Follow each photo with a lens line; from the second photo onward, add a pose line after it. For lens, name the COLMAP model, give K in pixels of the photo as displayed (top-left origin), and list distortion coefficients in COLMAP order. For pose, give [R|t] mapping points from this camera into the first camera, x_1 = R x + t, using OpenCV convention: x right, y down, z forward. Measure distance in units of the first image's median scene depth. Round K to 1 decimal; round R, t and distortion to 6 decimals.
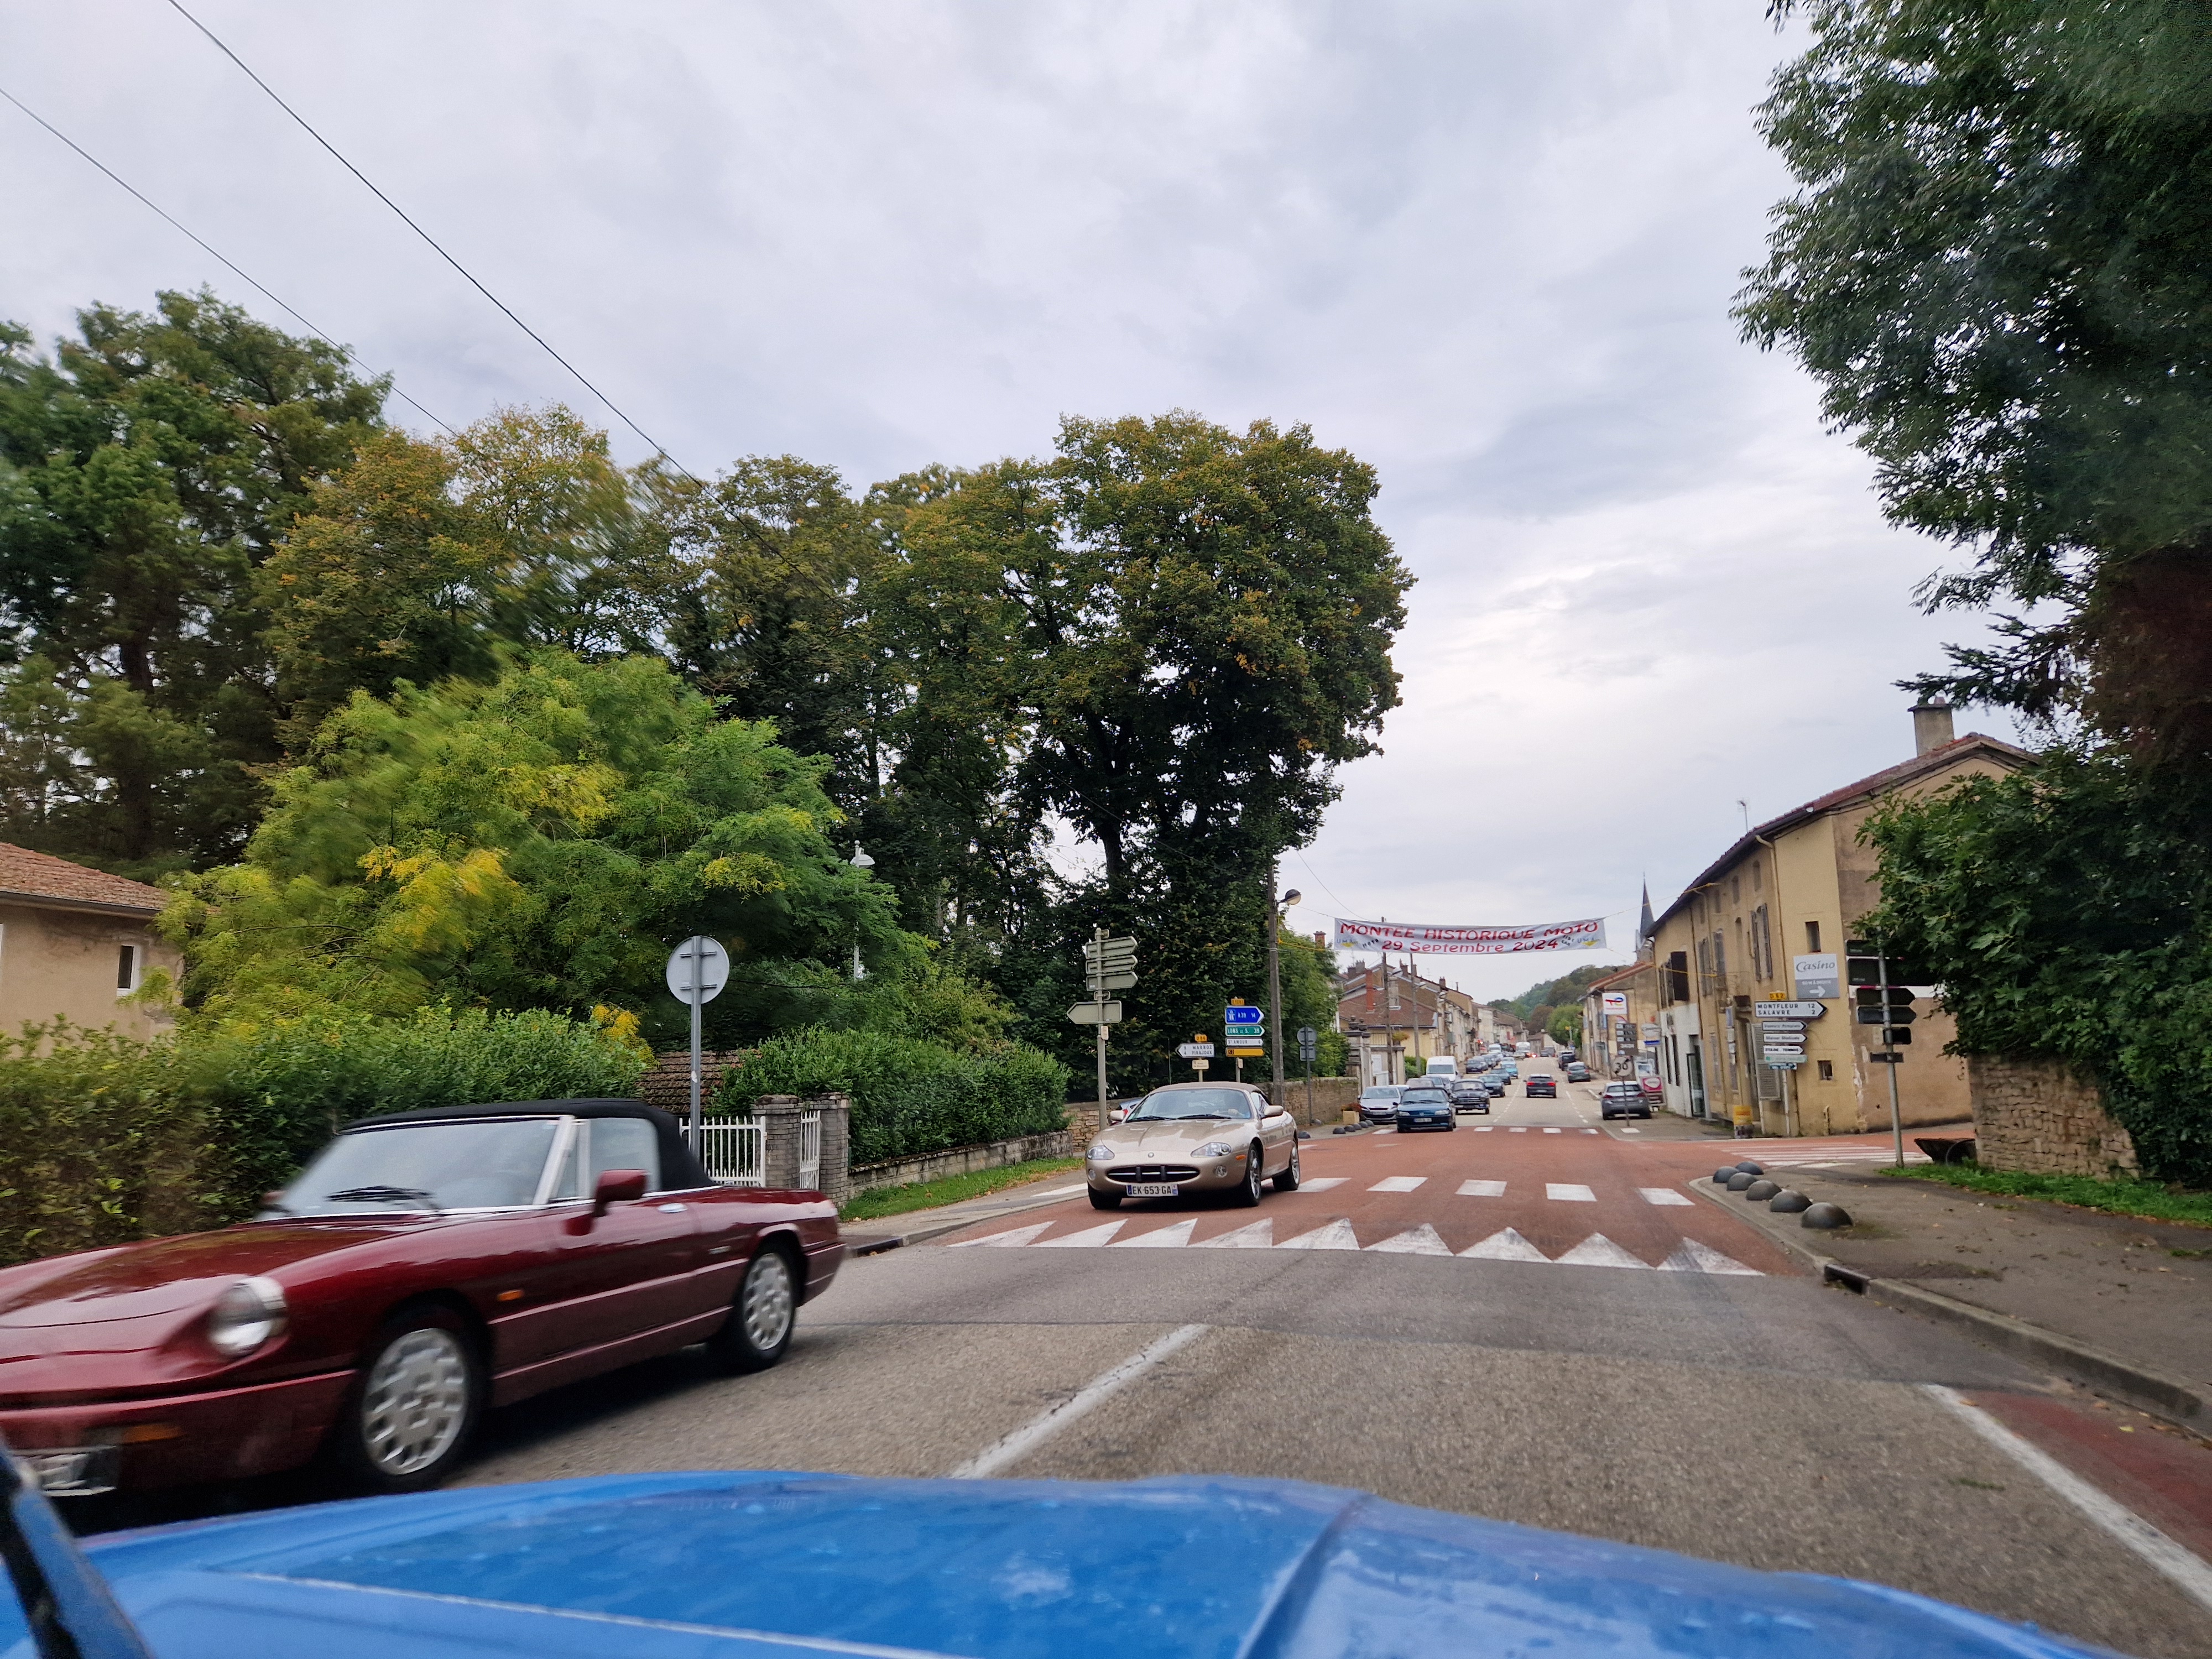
lens RADIAL K [[1511.5, 0, 1106.0], [0, 1511.5, 829.5], [0, 0, 1]] dist [0.011096, 0.000655]
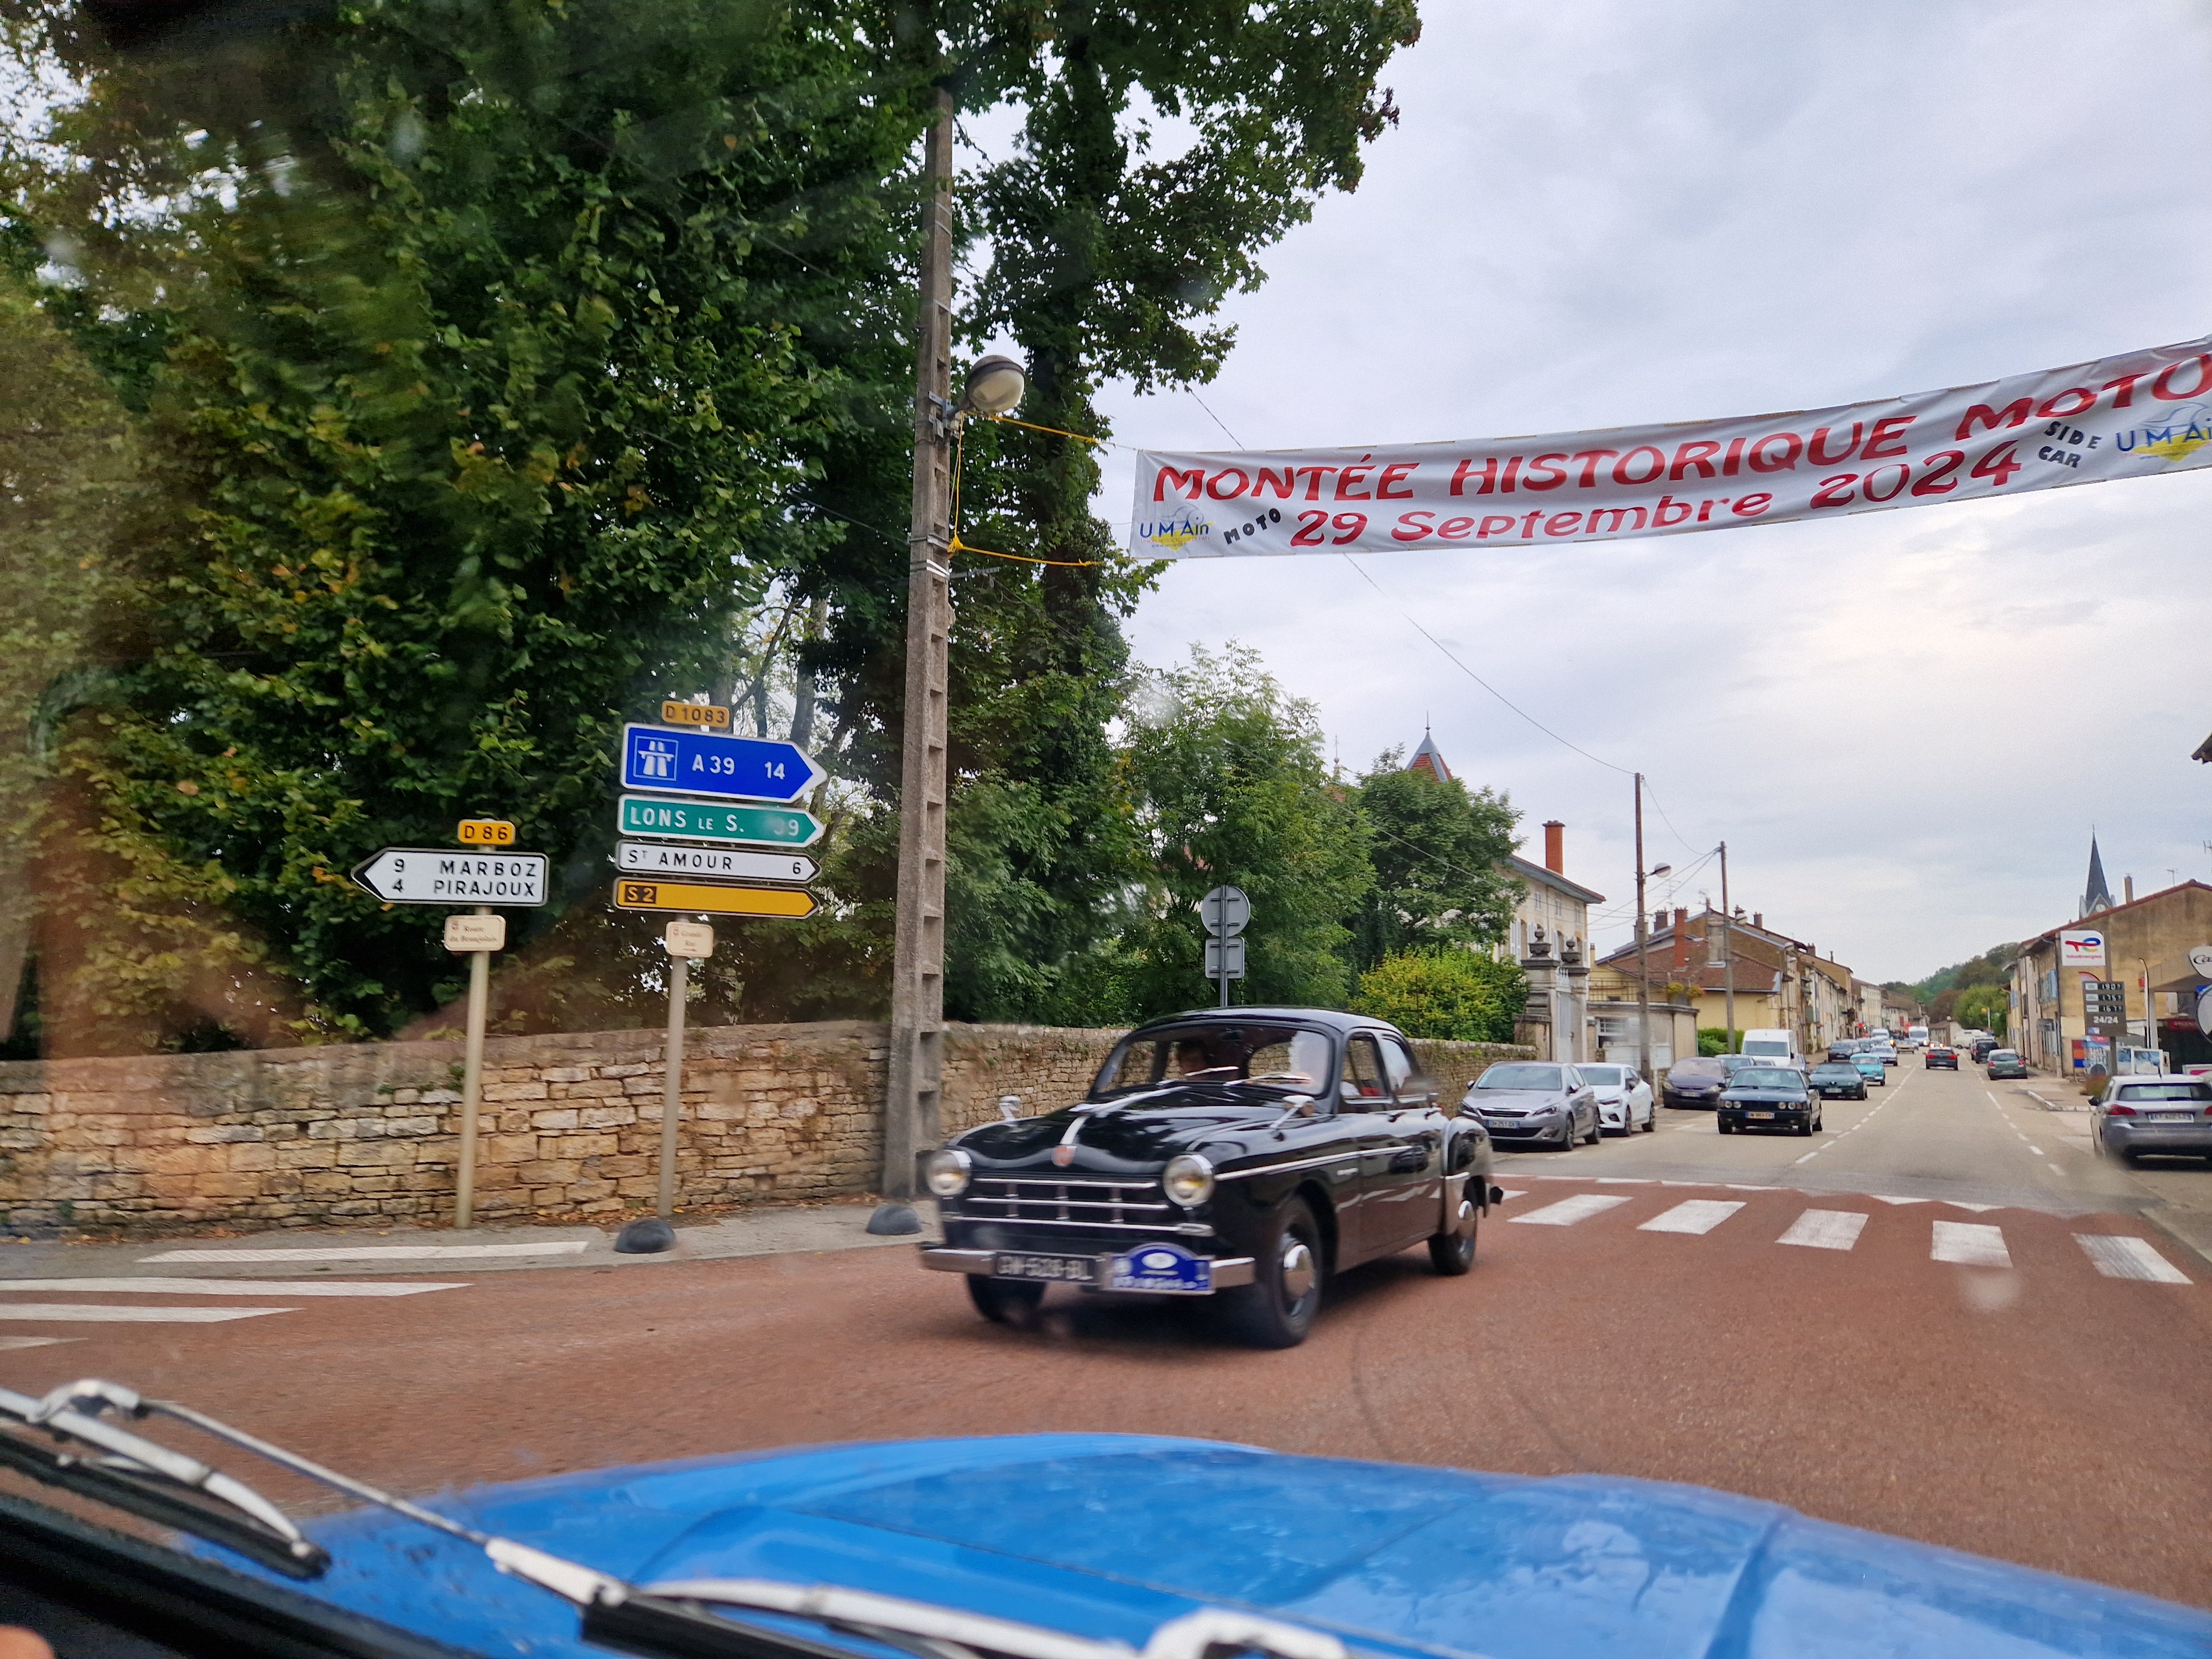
lens RADIAL K [[1510.2, 0, 1111.4], [0, 1510.2, 858.6], [0, 0, 1]] dist [0.084413, -0.087804]
pose [[0.975944, 0.005154, -0.217962, 0.172569], [0.002724, 0.999354, 0.035830, 0.102920], [0.218006, -0.035562, 0.975299, 0.593686]]
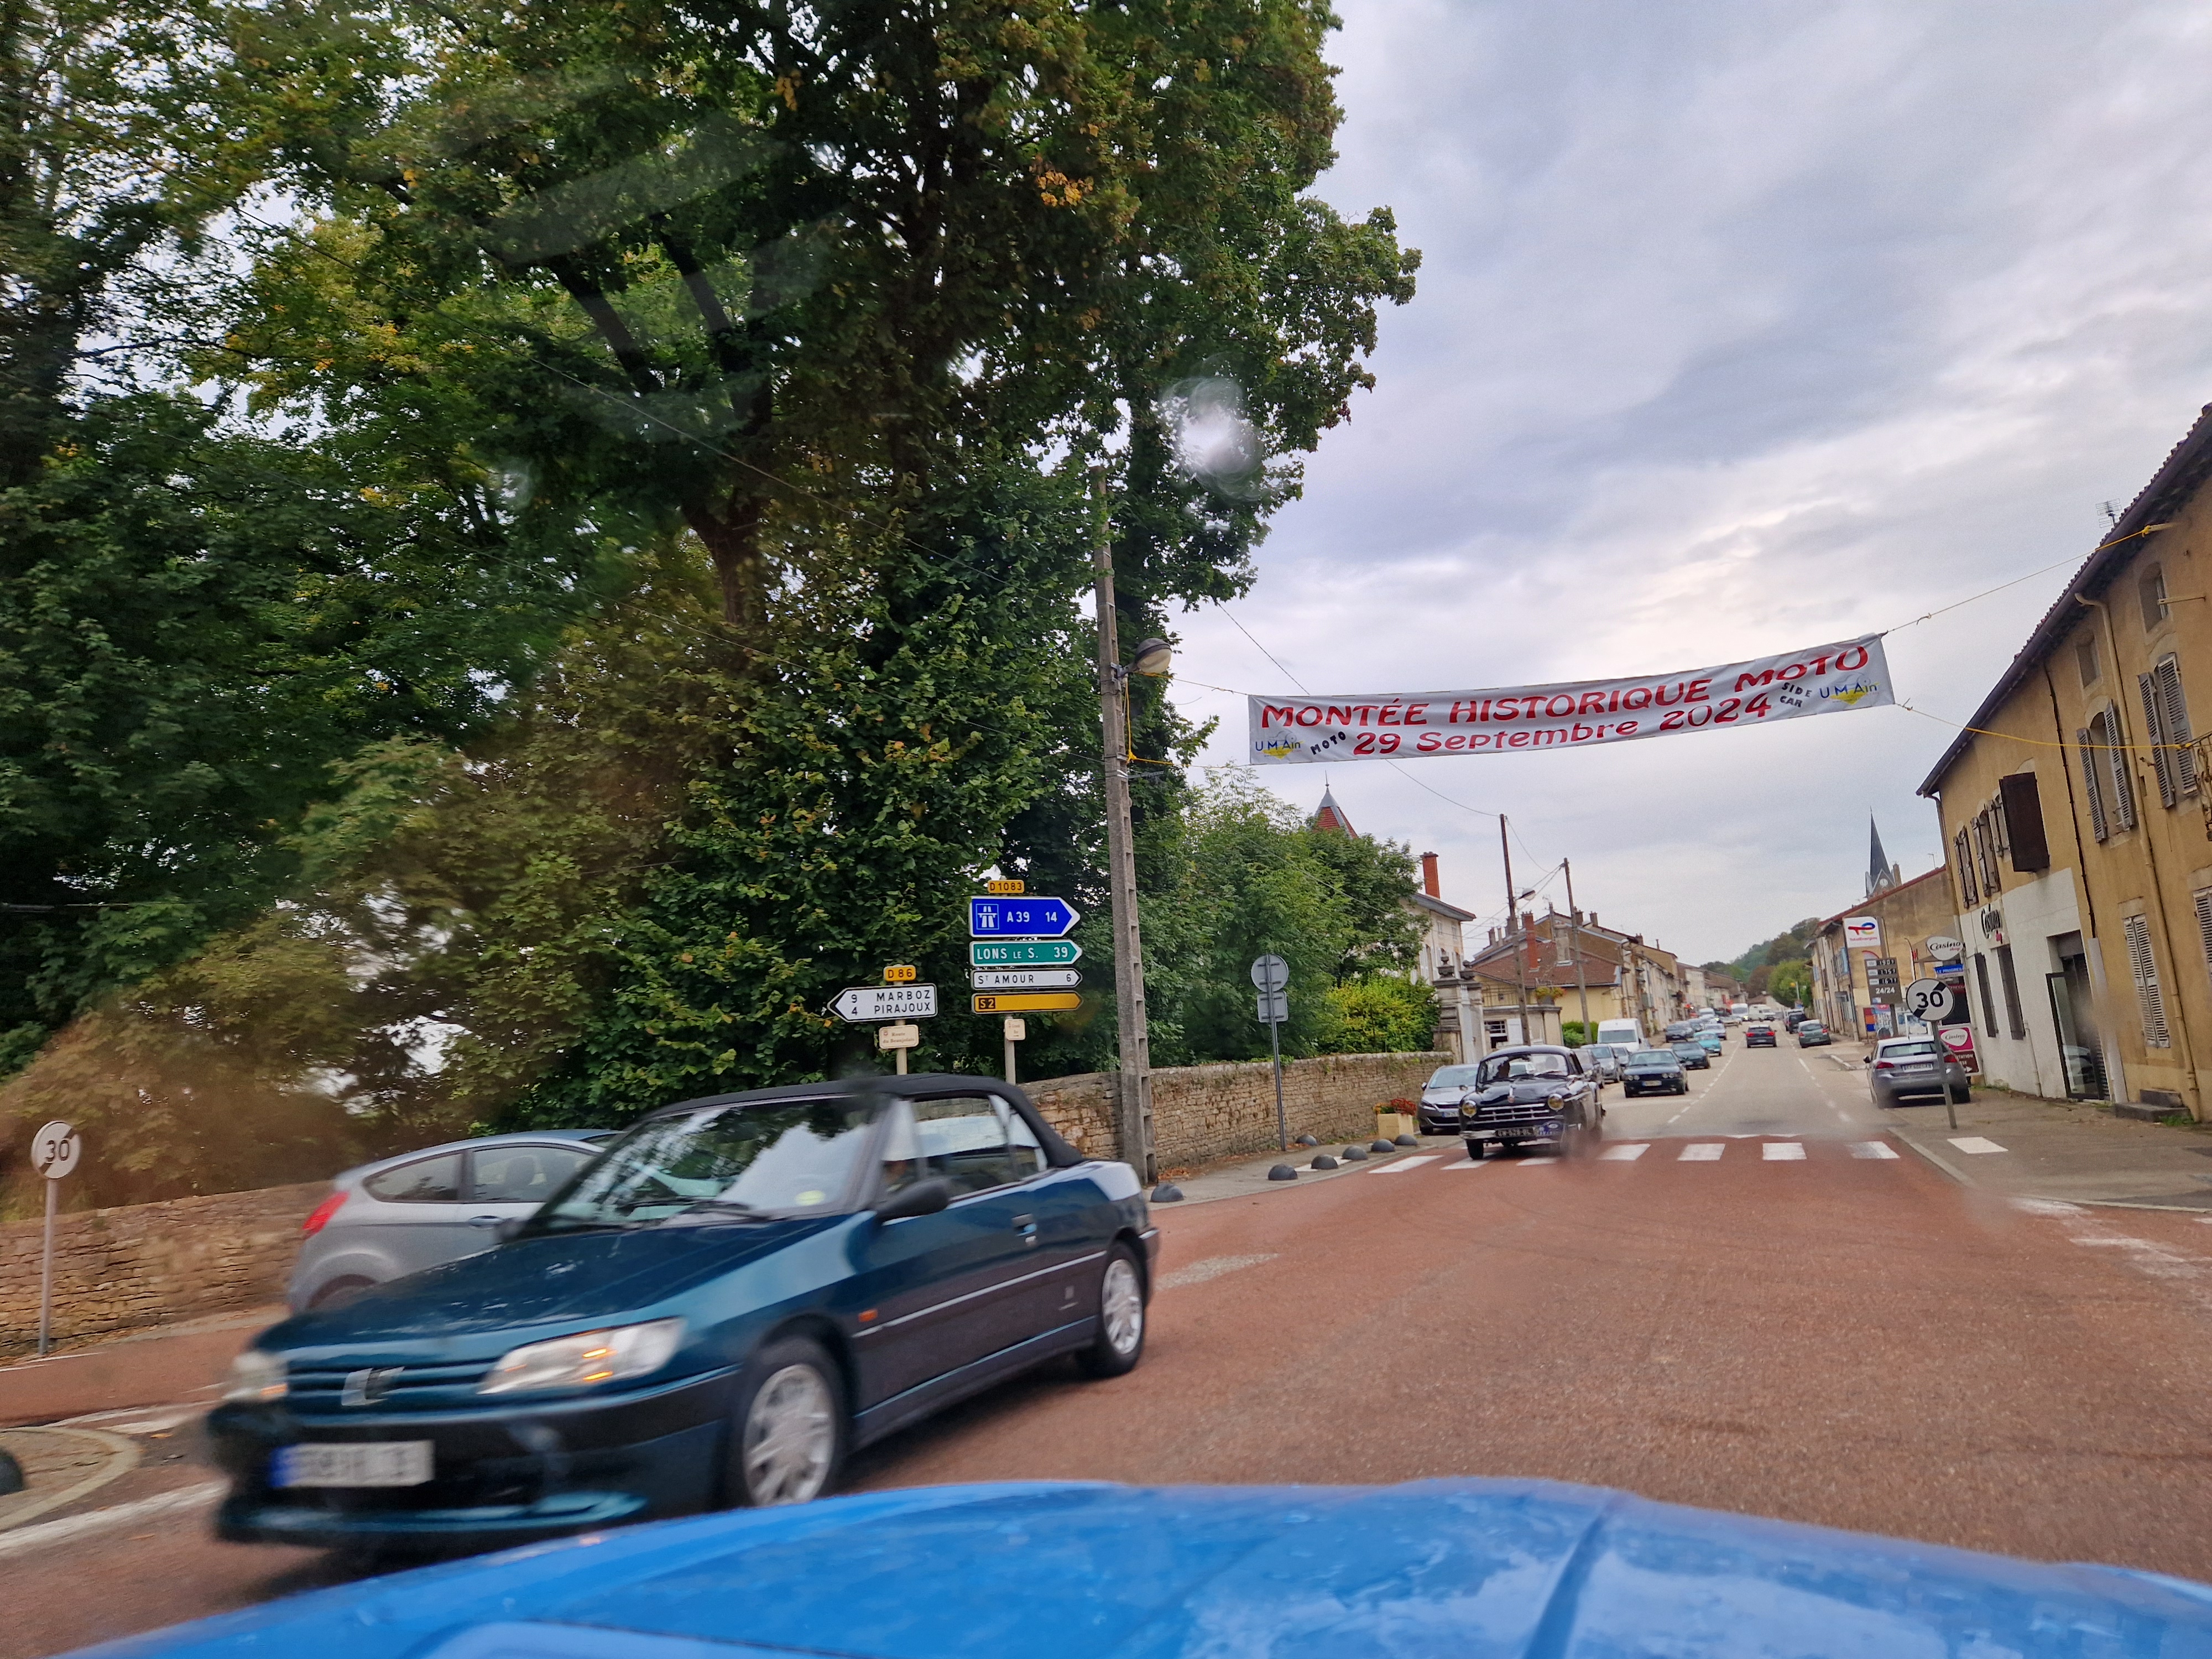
lens RADIAL K [[1511.8, 0, 1157.2], [0, 1511.8, 805.1], [0, 0, 1]] dist [0.114284, -0.193972]
pose [[0.993932, -0.066232, -0.087822, 0.133665], [0.065306, 0.997776, -0.013381, 0.078699], [0.088513, 0.007565, 0.996046, 0.454932]]
